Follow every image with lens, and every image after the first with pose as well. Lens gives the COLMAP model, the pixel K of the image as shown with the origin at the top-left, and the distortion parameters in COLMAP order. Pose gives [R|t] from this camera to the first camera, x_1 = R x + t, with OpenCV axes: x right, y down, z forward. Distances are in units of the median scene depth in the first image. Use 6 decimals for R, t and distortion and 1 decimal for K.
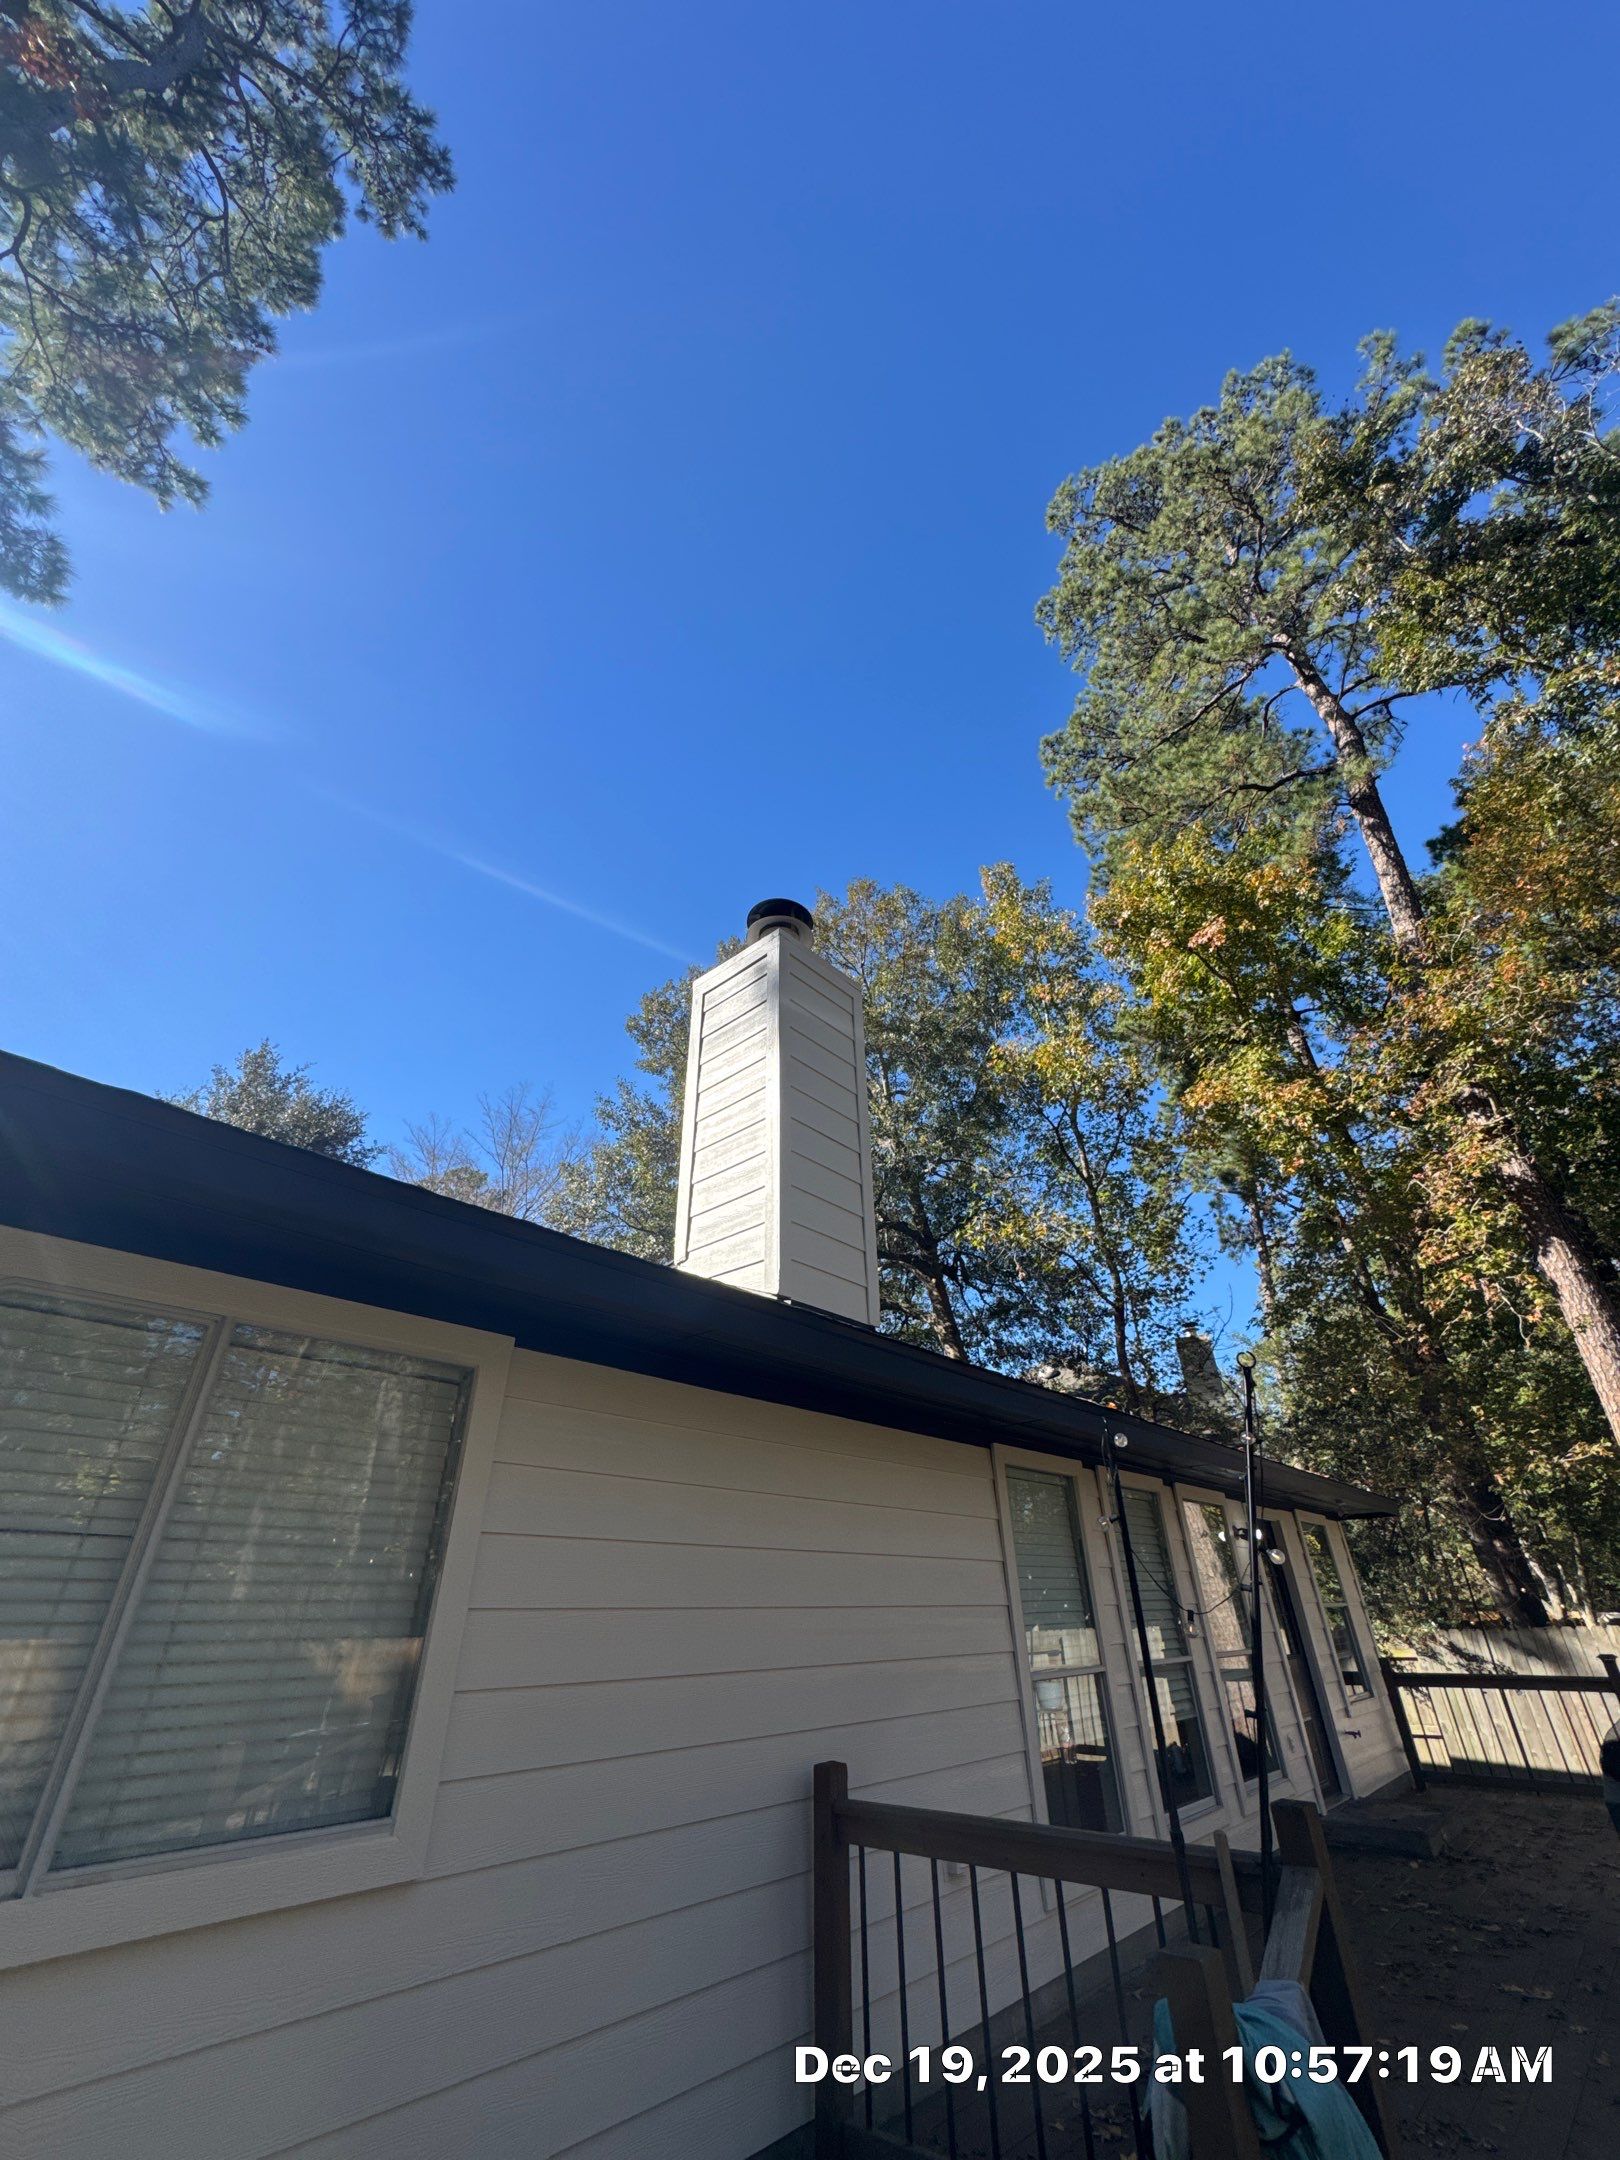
lens RADIAL K [[861.6, 0, 814.1], [0, 861.6, 1084.3], [0, 0, 1]] dist [0.002485, -0.000059]
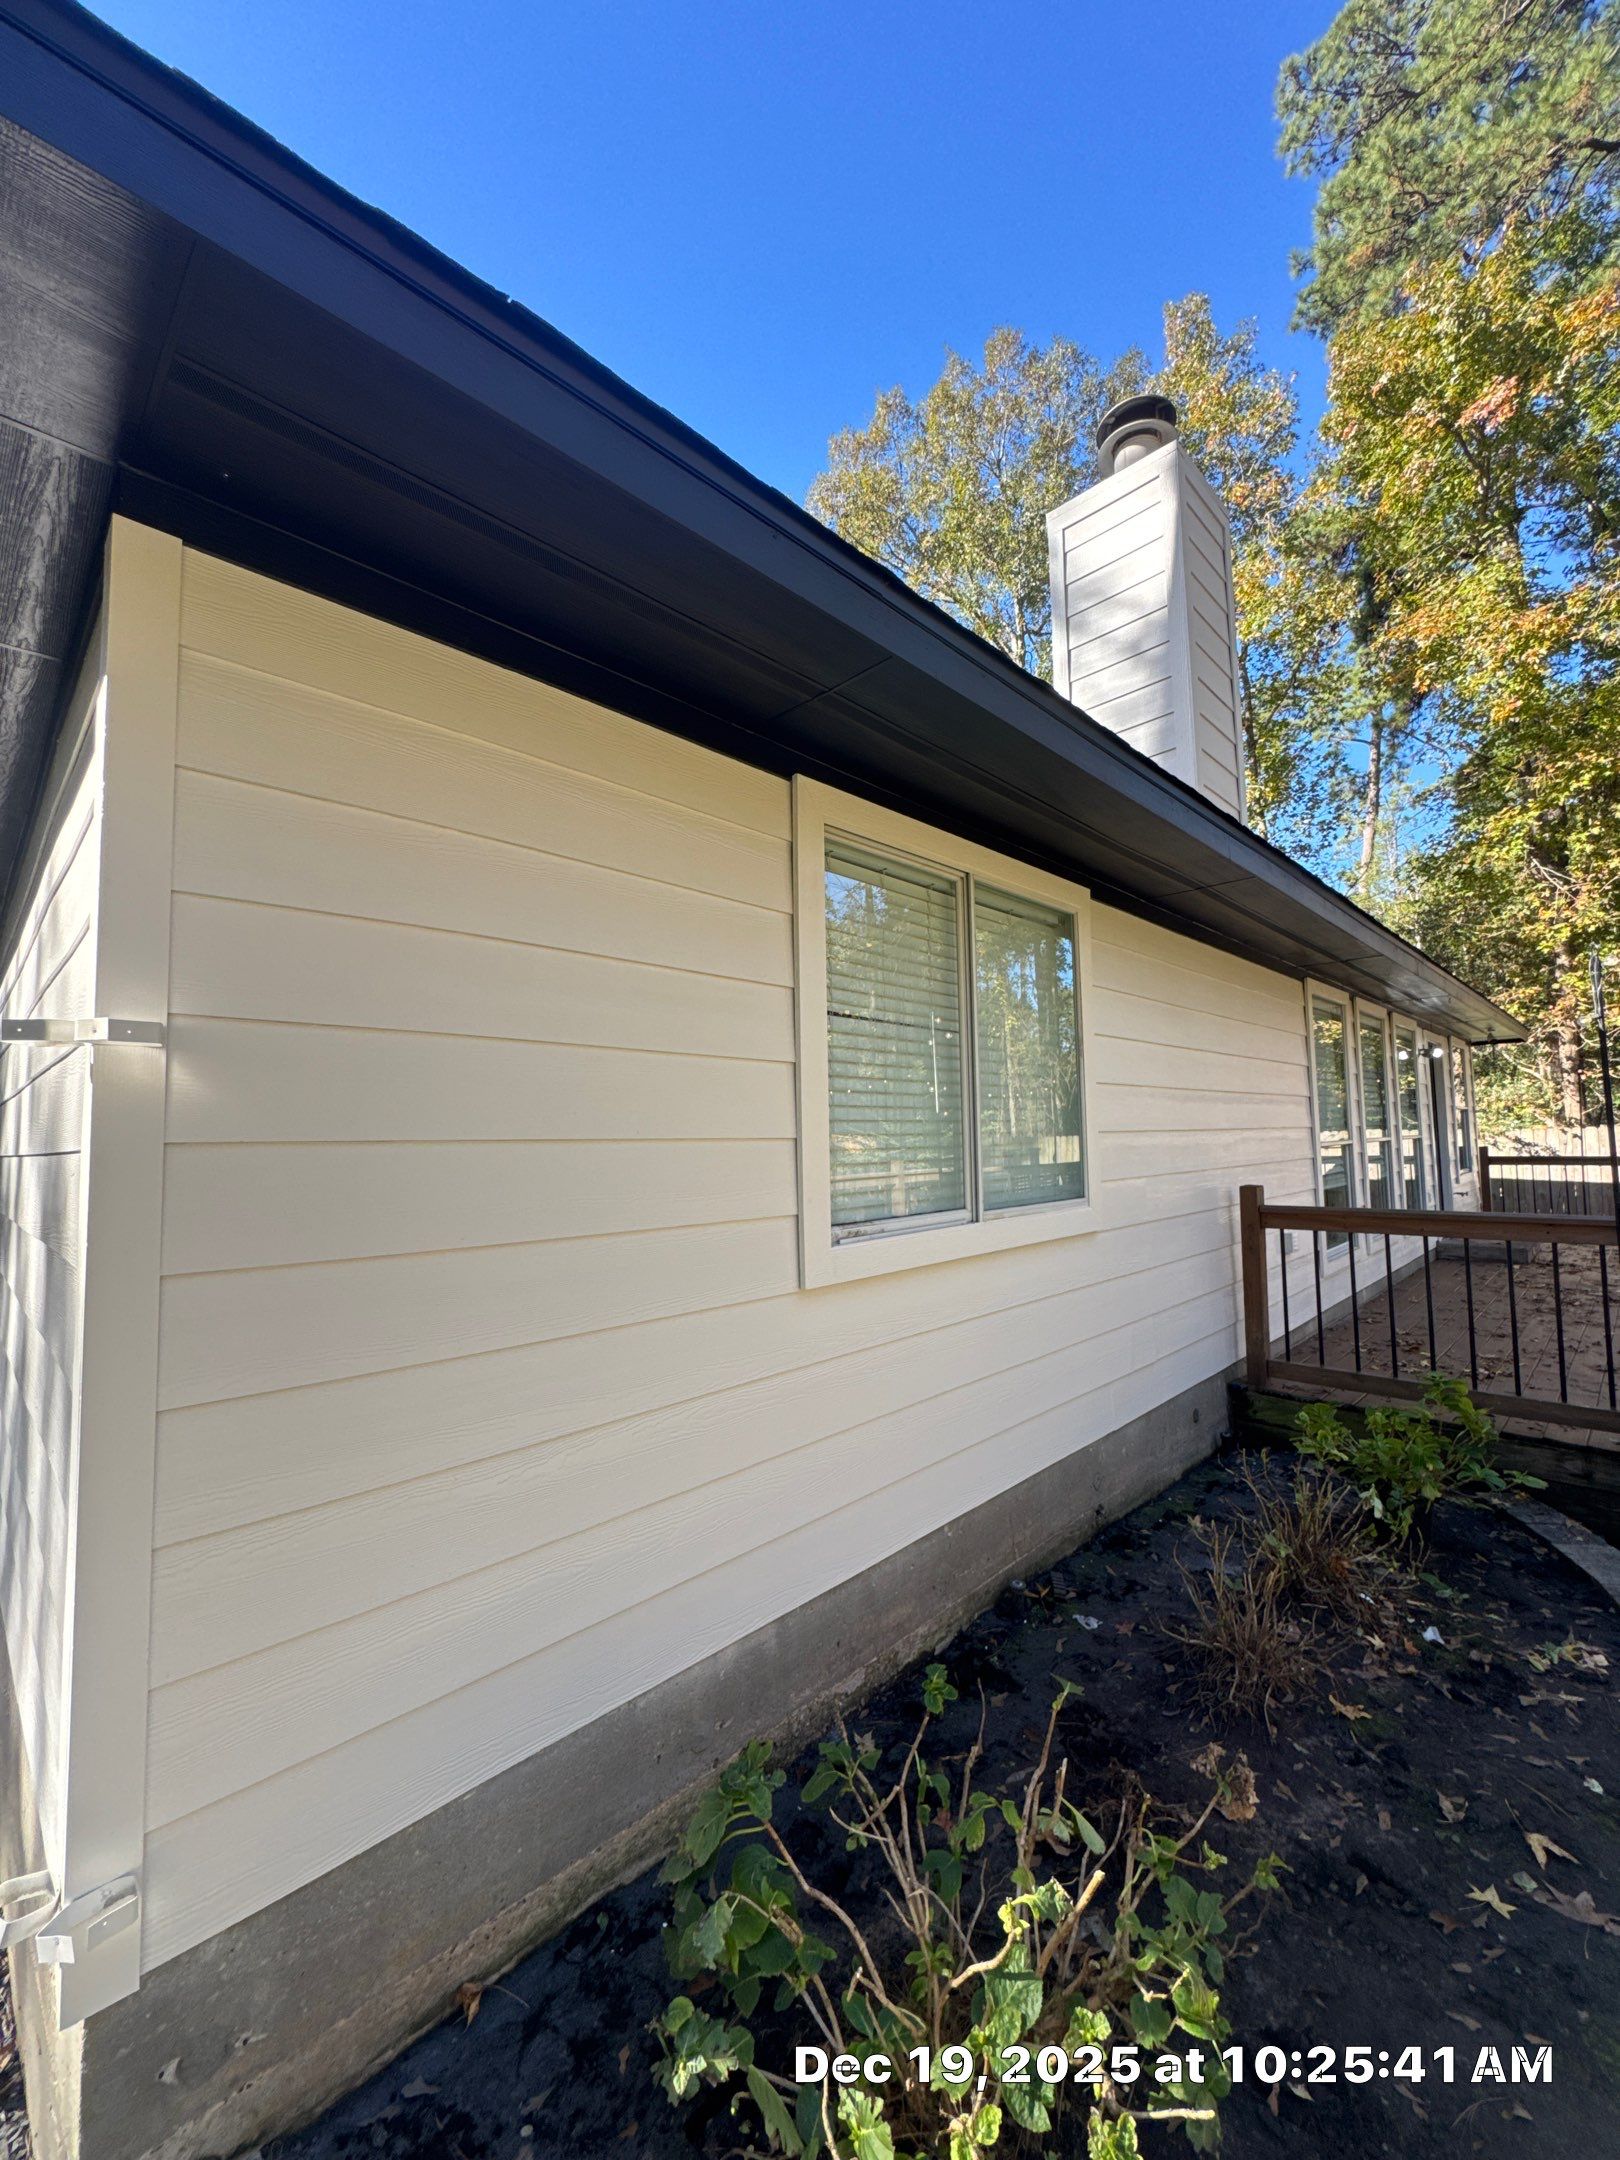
lens RADIAL K [[861.6, 0, 814.1], [0, 861.6, 1084.3], [0, 0, 1]] dist [0.002485, -0.000059]
pose [[0.999301, -0.011534, -0.035549, -0.200604], [0.026943, 0.881530, 0.471359, -0.012338], [0.025901, -0.471988, 0.881225, -0.056363]]
